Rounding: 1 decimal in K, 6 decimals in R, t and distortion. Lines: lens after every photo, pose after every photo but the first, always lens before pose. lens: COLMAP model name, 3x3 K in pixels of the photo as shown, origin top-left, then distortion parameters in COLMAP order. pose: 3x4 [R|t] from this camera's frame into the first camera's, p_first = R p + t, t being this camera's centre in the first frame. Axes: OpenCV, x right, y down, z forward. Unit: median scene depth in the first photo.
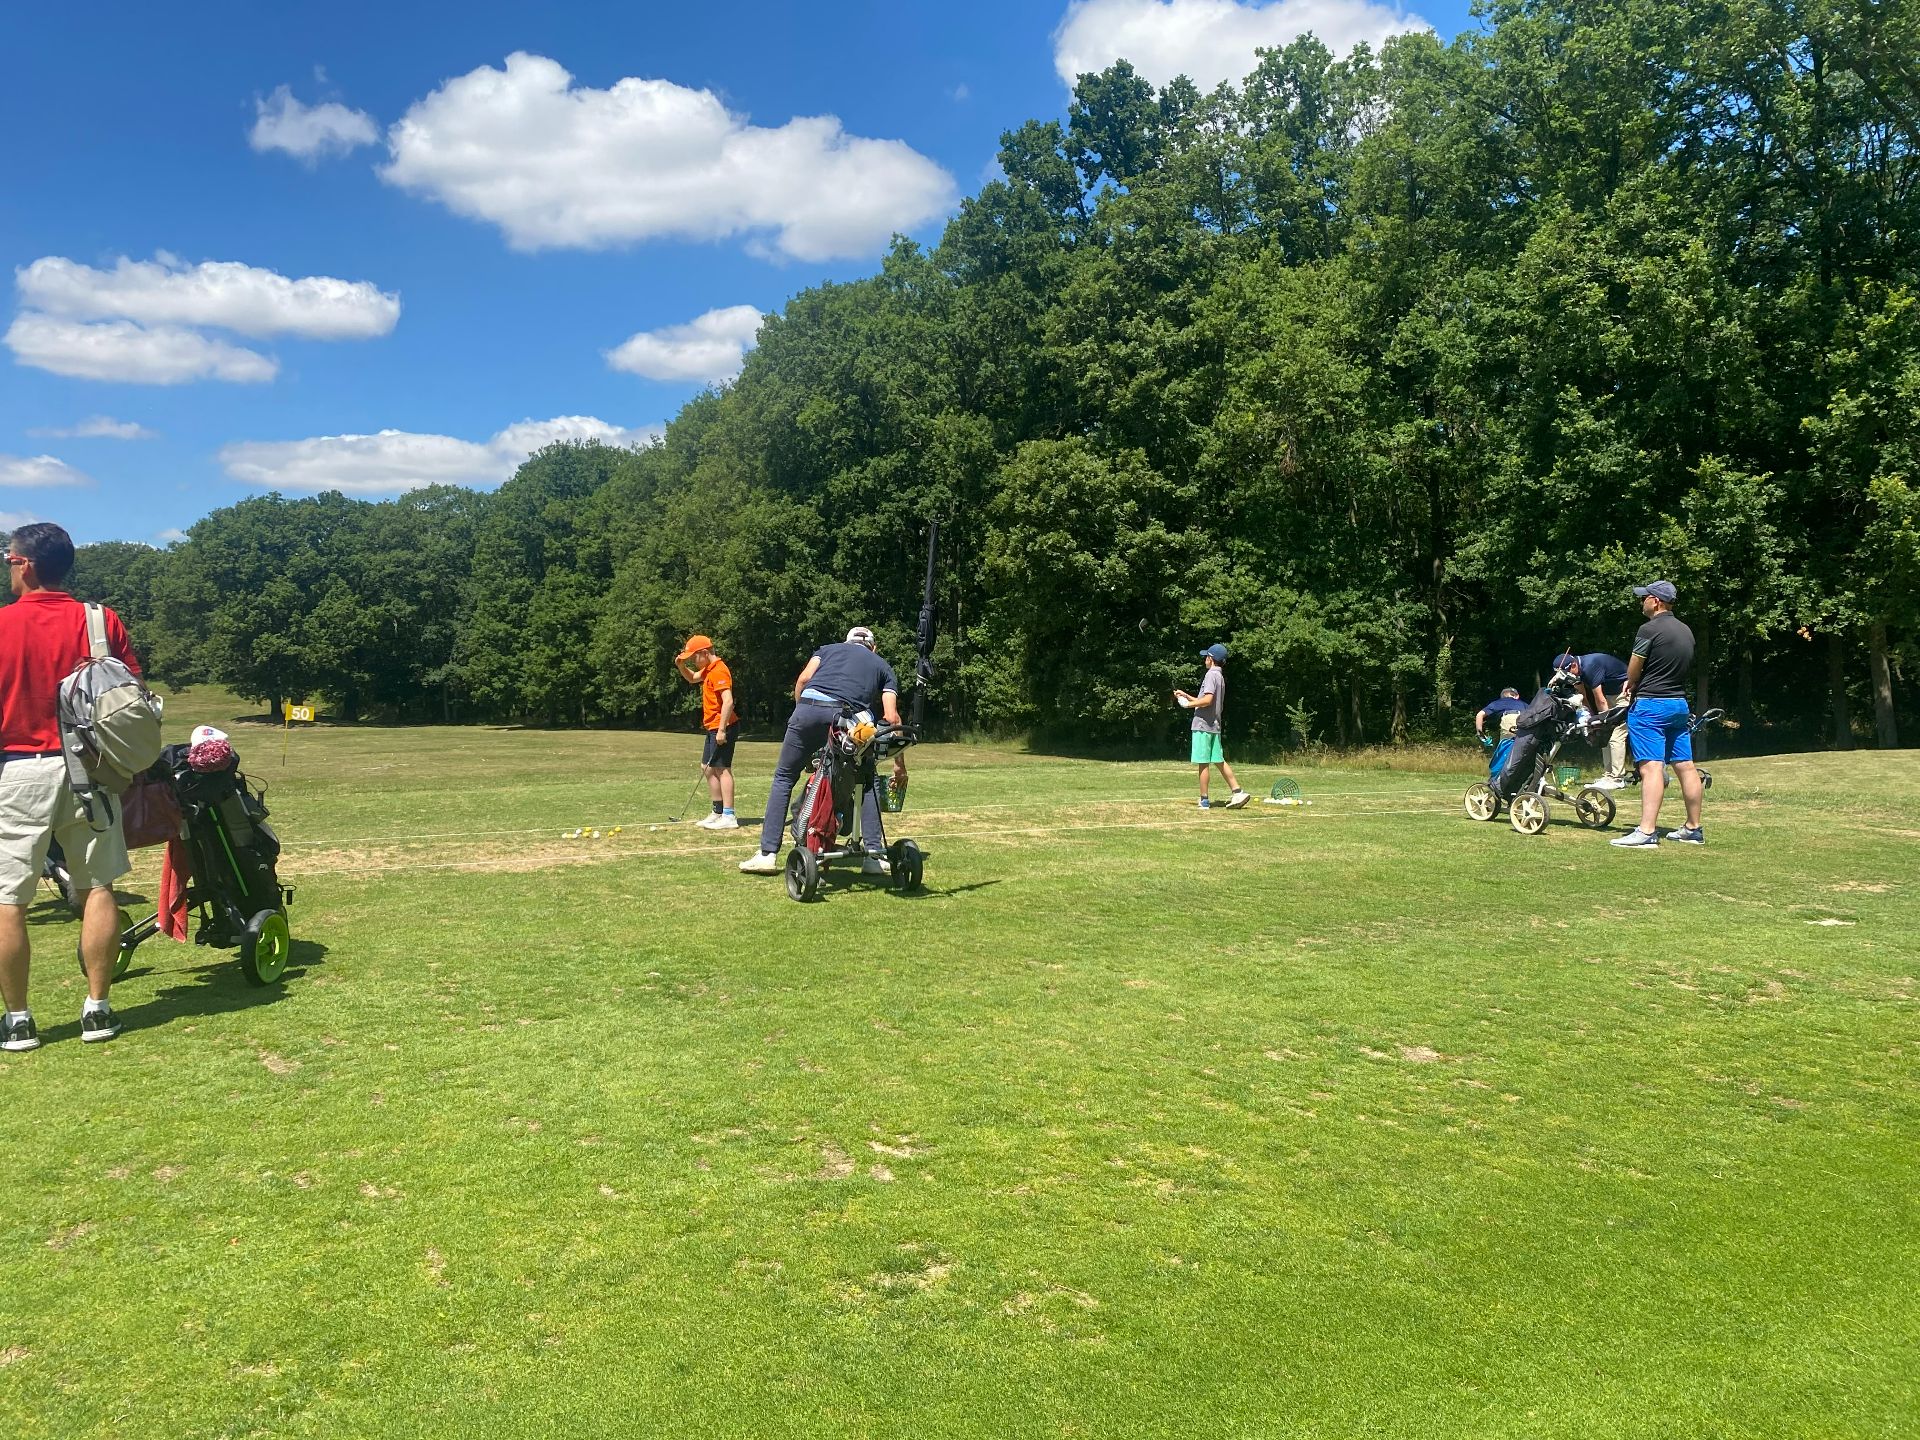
lens RADIAL K [[1459.4, 0, 950.8], [0, 1459.4, 714.2], [0, 0, 1]] dist [0.060563, -0.084506]
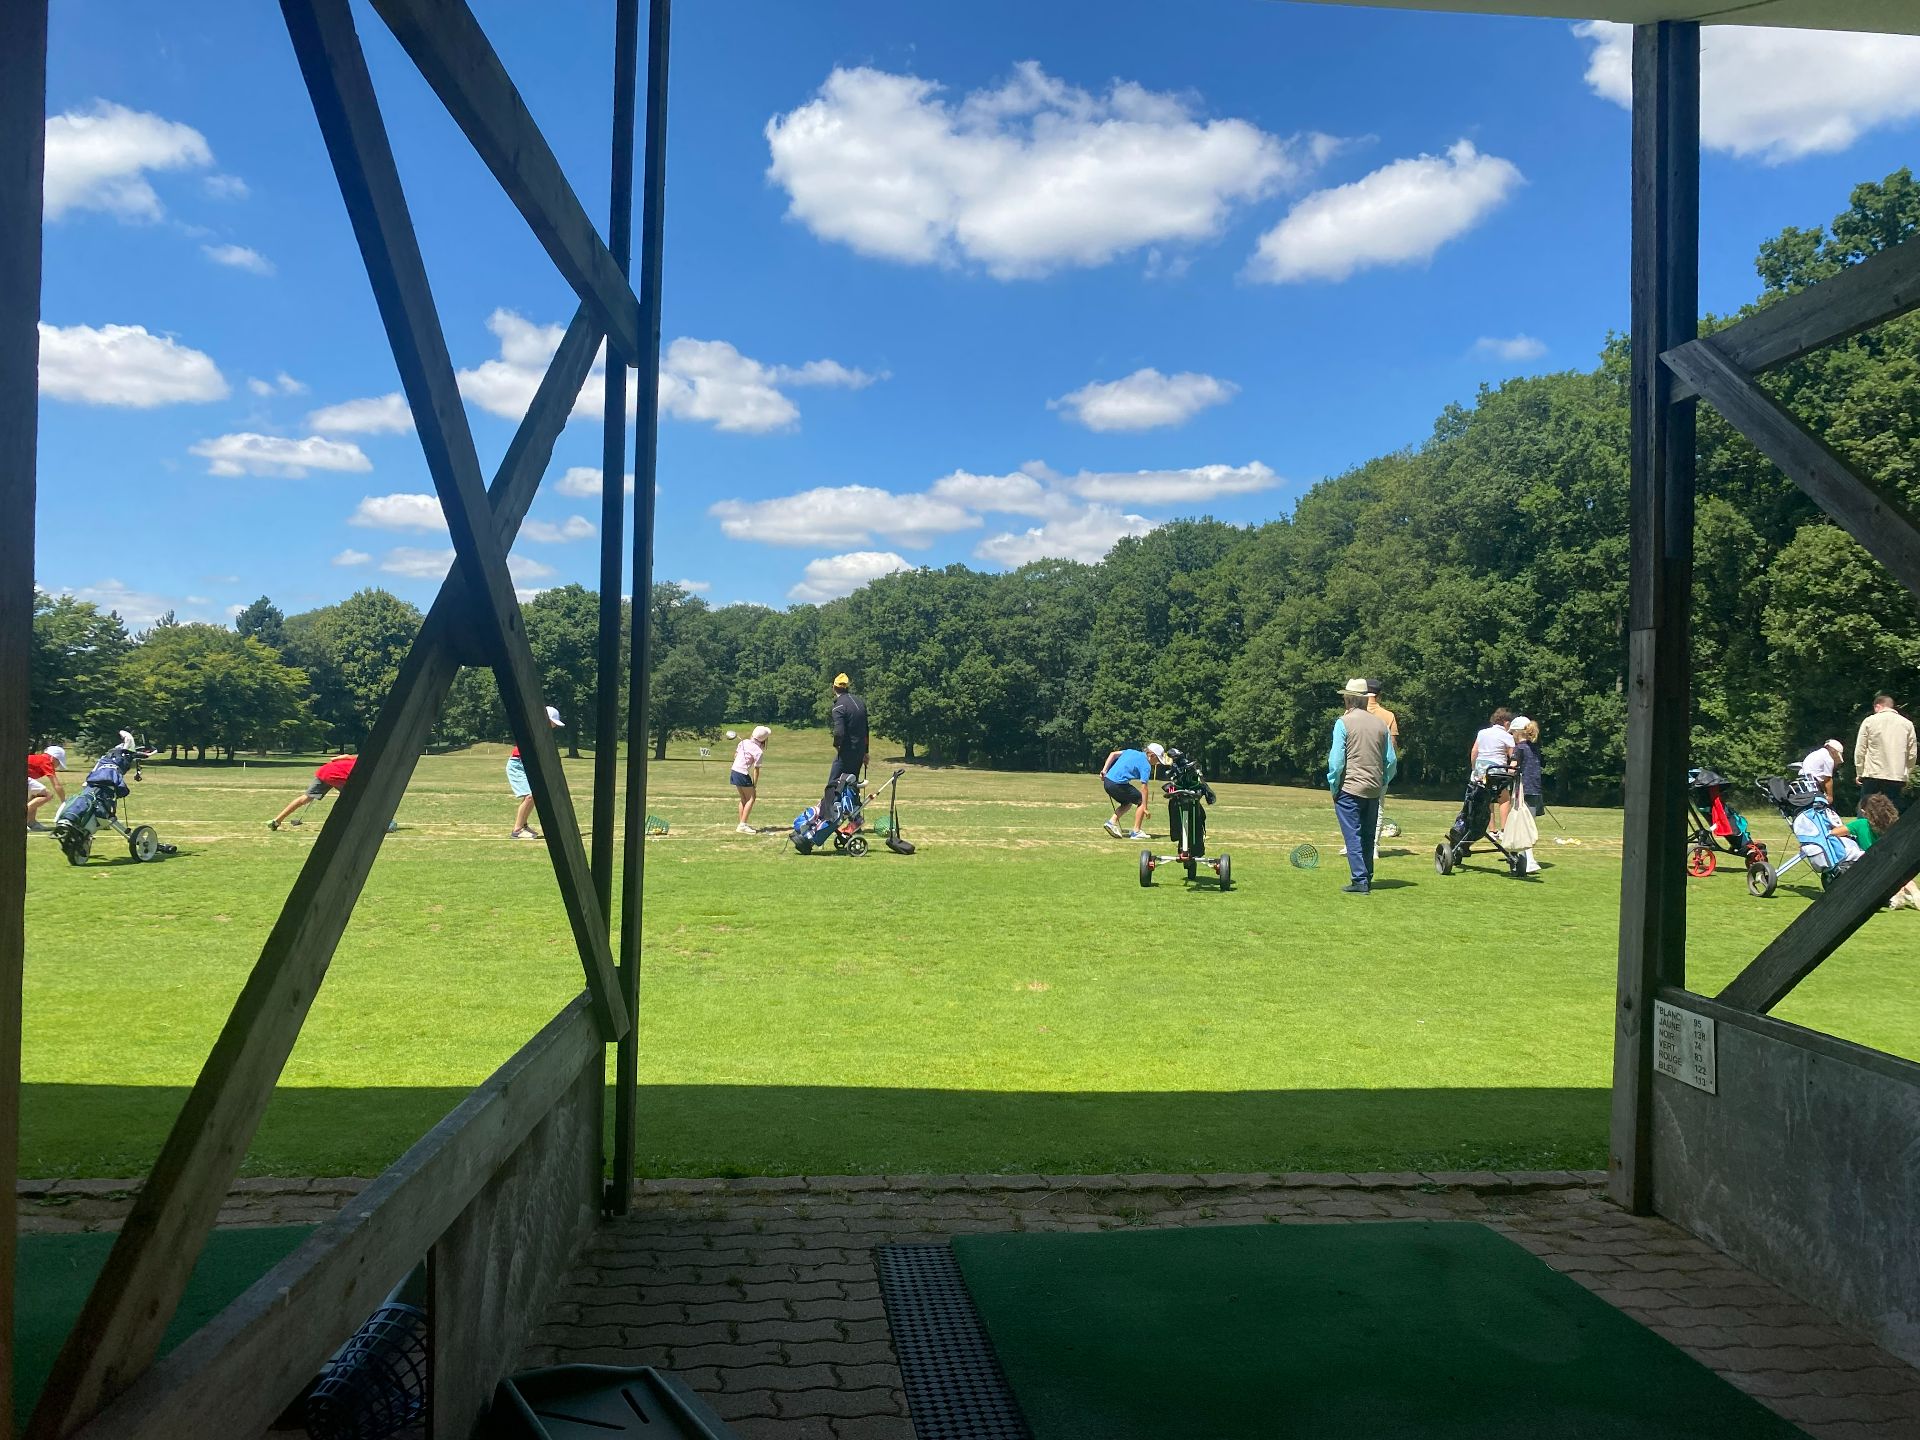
lens RADIAL K [[1459.4, 0, 956.5], [0, 1459.4, 707.8], [0, 0, 1]] dist [0.060563, -0.084506]
pose [[0.955799, 0.027192, -0.292762, -0.120406], [-0.040299, 0.998433, -0.038830, 0.005637], [0.291247, 0.048912, 0.955397, -0.105320]]
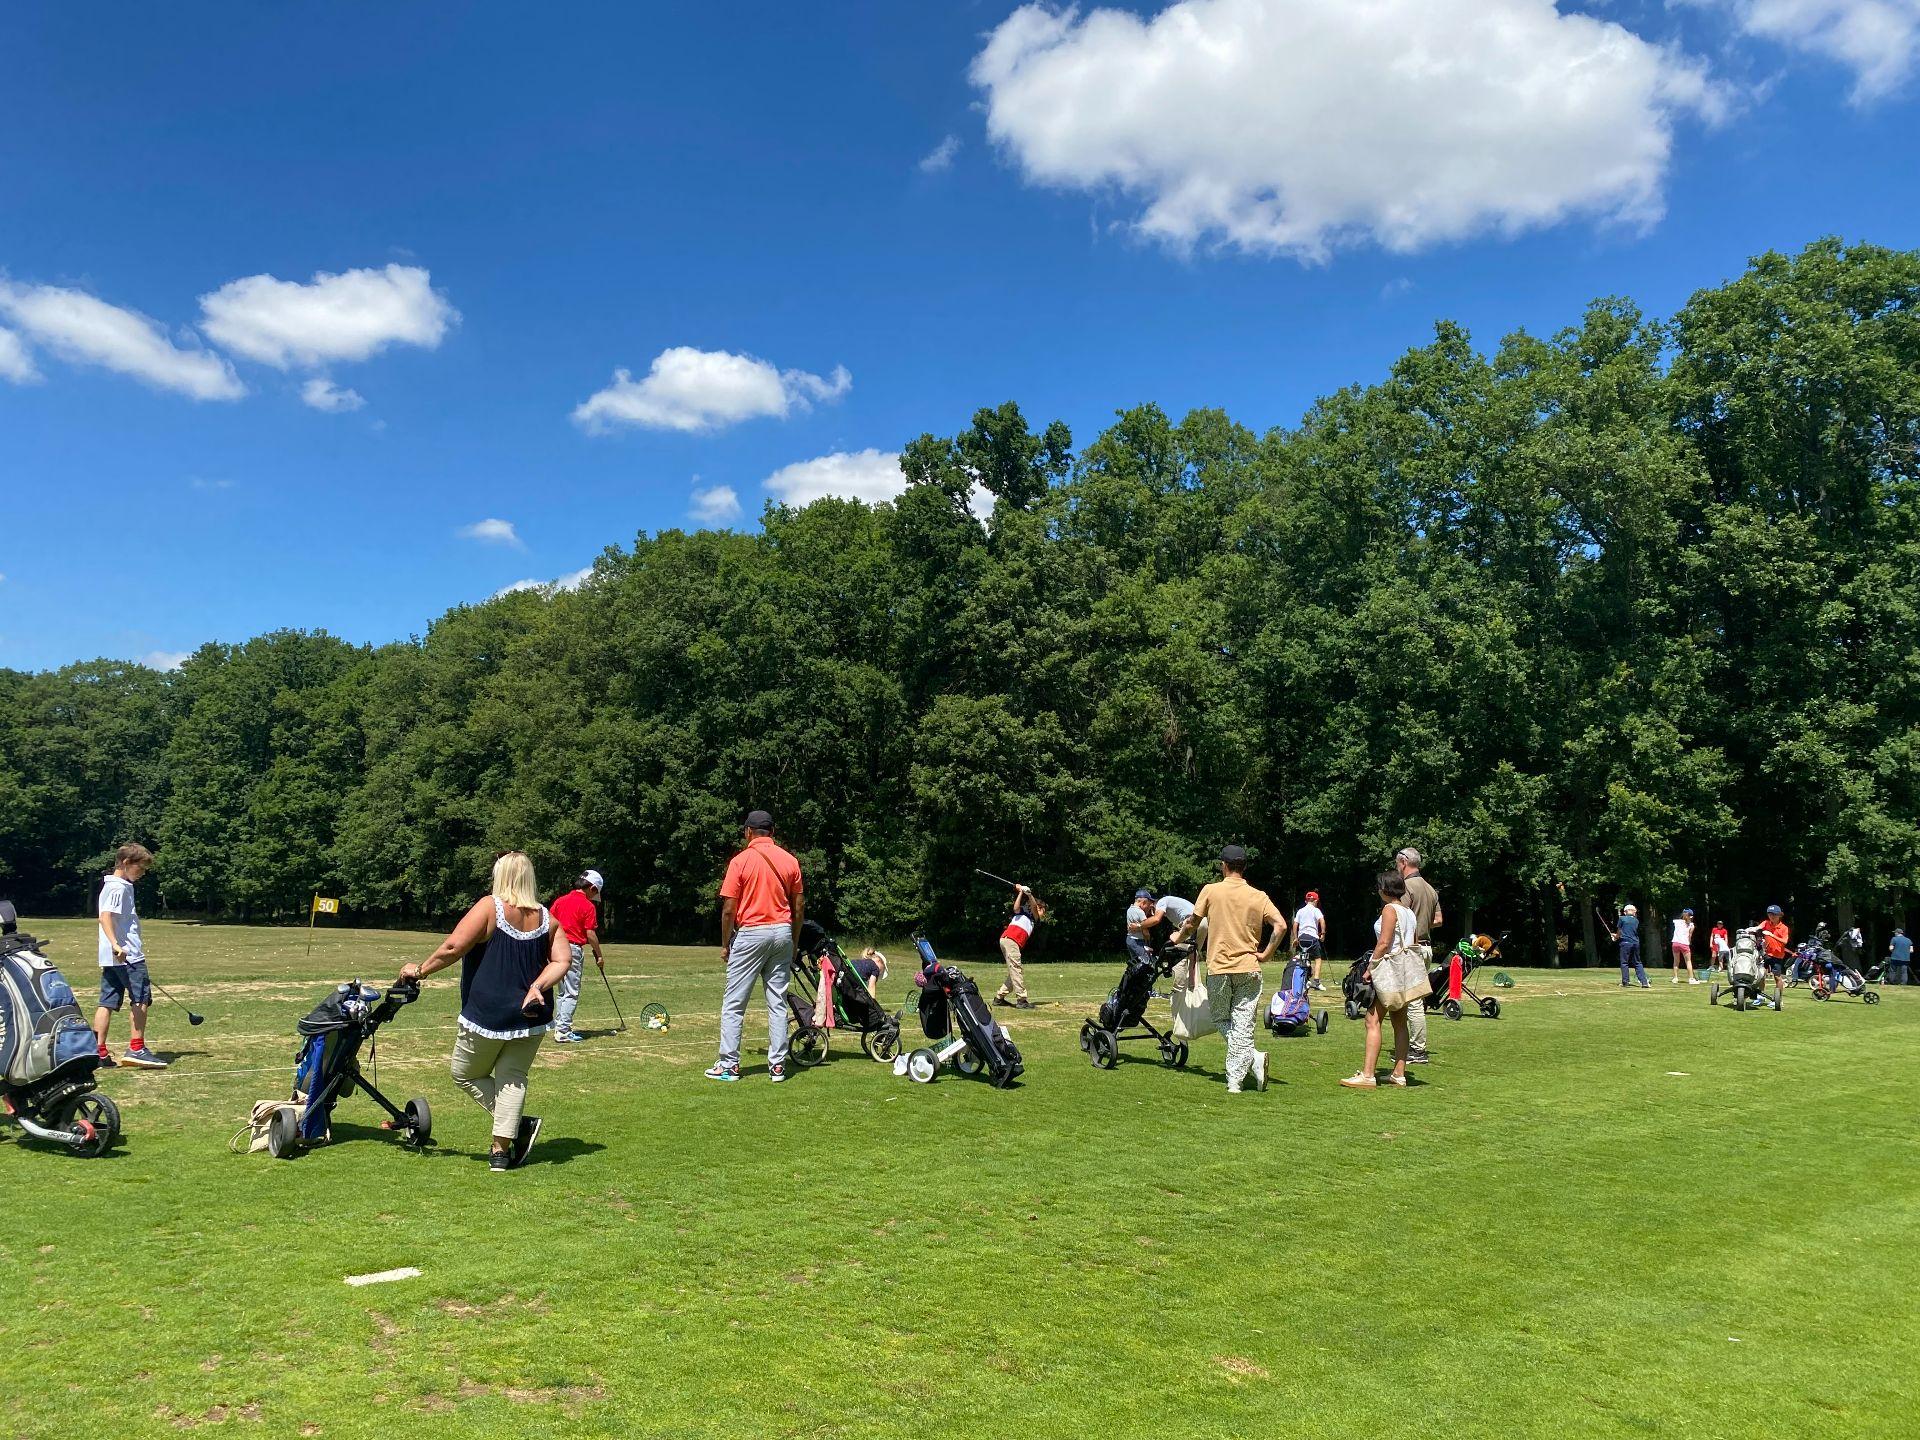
lens RADIAL K [[1459.4, 0, 975.2], [0, 1459.4, 726.4], [0, 0, 1]] dist [0.060563, -0.084506]
pose [[0.946275, 0.071255, 0.315414, -0.163241], [-0.027980, 0.989803, -0.139666, 0.003374], [-0.322149, 0.123337, 0.938620, -0.073820]]
